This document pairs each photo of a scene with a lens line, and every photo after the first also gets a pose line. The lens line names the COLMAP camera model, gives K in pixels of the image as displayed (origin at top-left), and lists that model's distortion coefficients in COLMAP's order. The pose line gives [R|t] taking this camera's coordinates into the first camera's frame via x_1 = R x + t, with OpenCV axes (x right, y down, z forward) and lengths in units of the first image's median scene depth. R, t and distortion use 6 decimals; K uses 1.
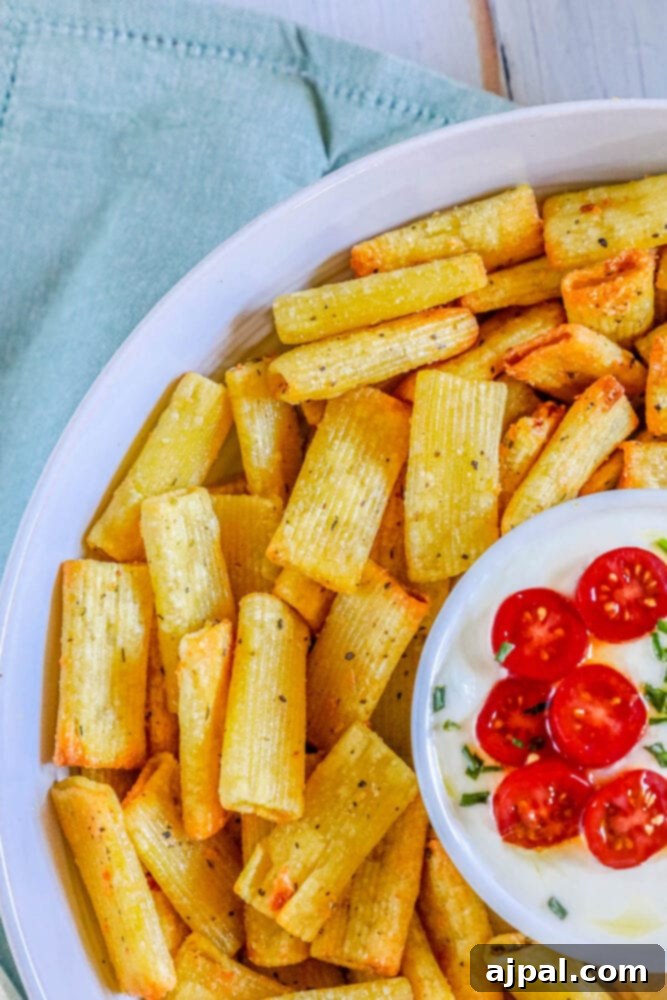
lens RADIAL K [[1602.8, 0, 300.4], [0, 1602.8, 499.1], [0, 0, 1]] dist [-0.128949, -0.014696]
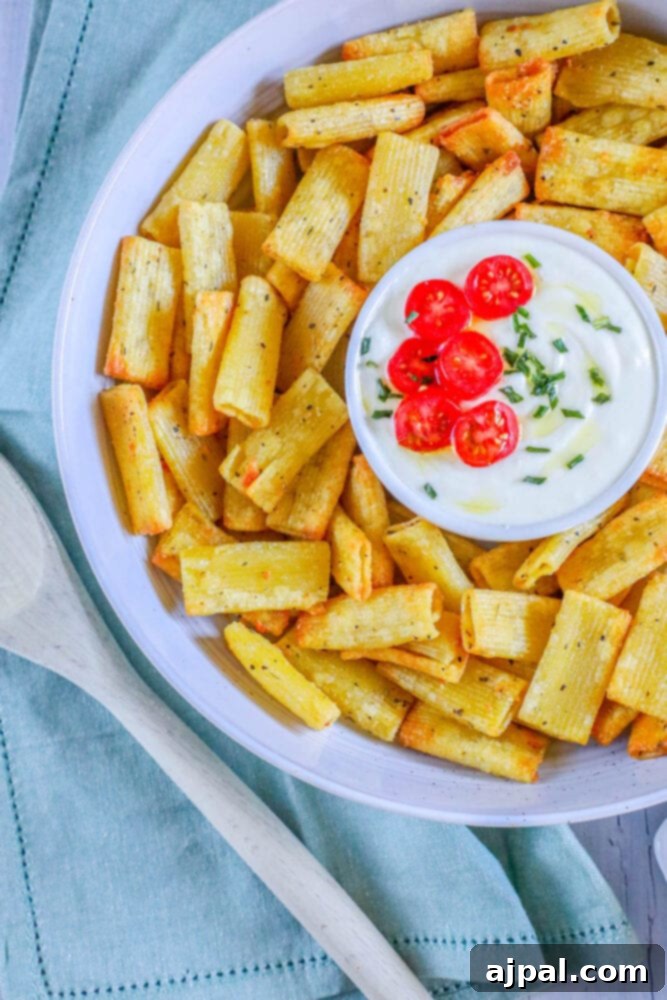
lens RADIAL K [[1260.5, 0, 333.8], [0, 1260.5, 543.4], [0, 0, 1]] dist [0.044649, 0.045007]
pose [[0.994714, 0.102324, 0.008560, 0.061457], [-0.102682, 0.991285, 0.082528, 0.199628], [-0.000041, -0.082970, 0.996552, -0.175057]]
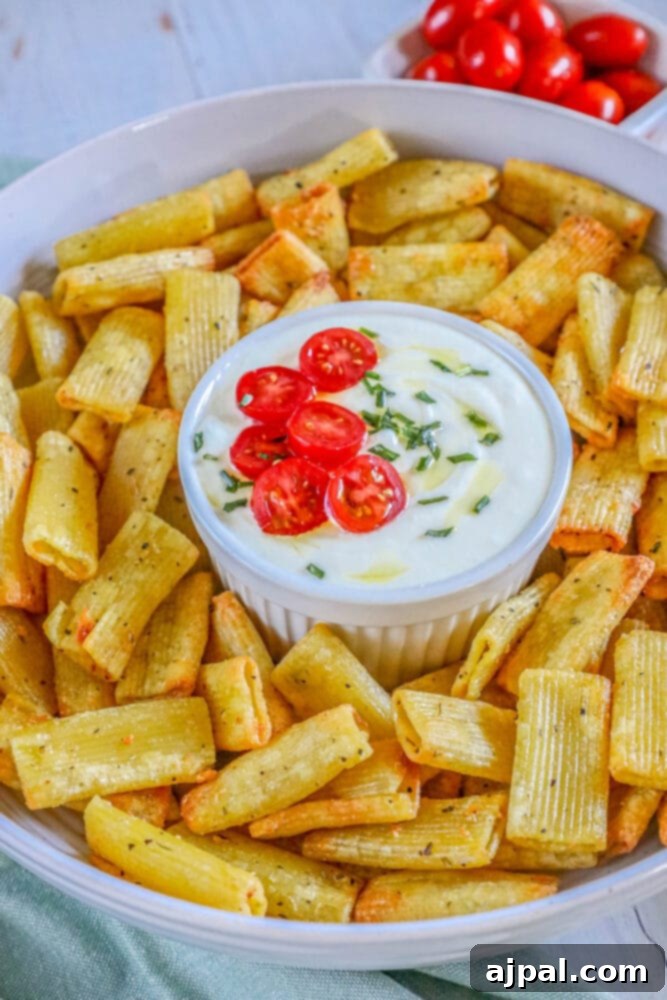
lens RADIAL K [[1602.8, 0, 300.4], [0, 1602.8, 499.1], [0, 0, 1]] dist [-0.128949, -0.014696]
pose [[0.991083, -0.086415, 0.101428, 0.033507], [0.123051, 0.885604, -0.447844, 0.676090], [-0.051124, 0.456331, 0.888340, -0.068751]]
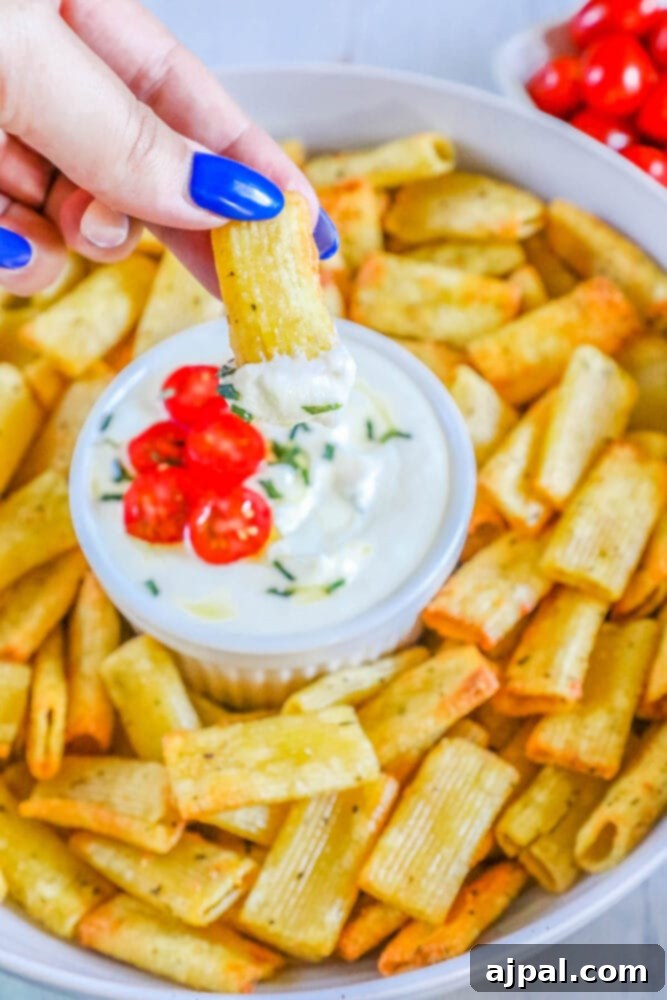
lens RADIAL K [[1522.1, 0, 305.1], [0, 1522.1, 500.1], [0, 0, 1]] dist [-0.082730, 0.003312]
pose [[0.976579, 0.187124, -0.106195, 0.346423], [-0.212141, 0.919794, -0.330115, 0.498458], [0.035905, 0.344912, 0.937948, -0.066305]]
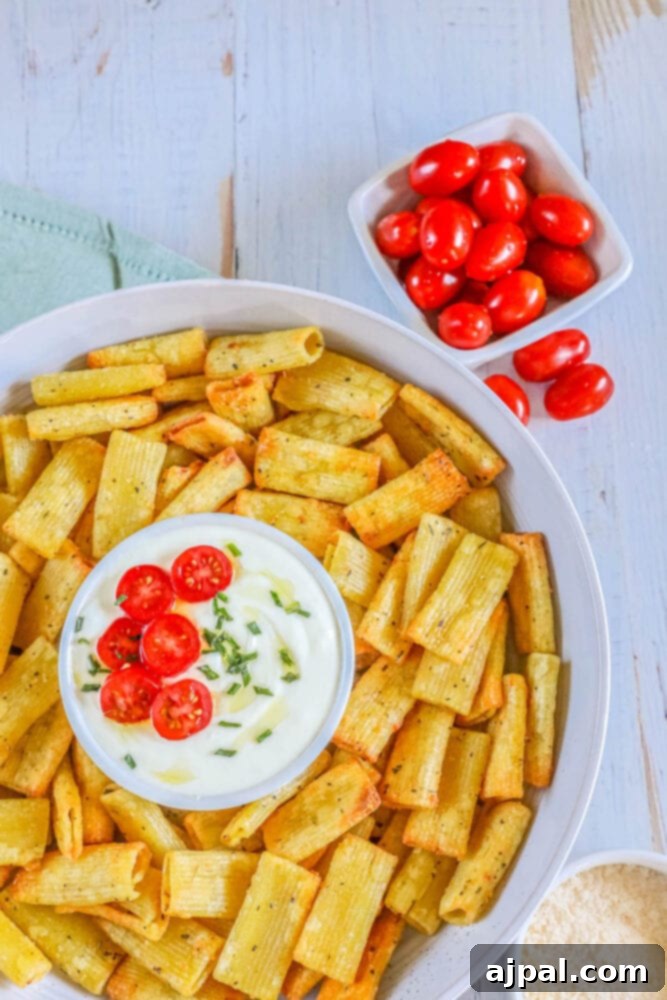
lens RADIAL K [[1081.2, 0, 333.5], [0, 1081.2, 500.0], [0, 0, 1]] dist [-0.015075, -0.002368]
pose [[0.992385, 0.120876, 0.023703, 0.283998], [-0.119048, 0.990596, -0.067436, 0.039634], [-0.031631, 0.064101, 0.997442, -0.114156]]
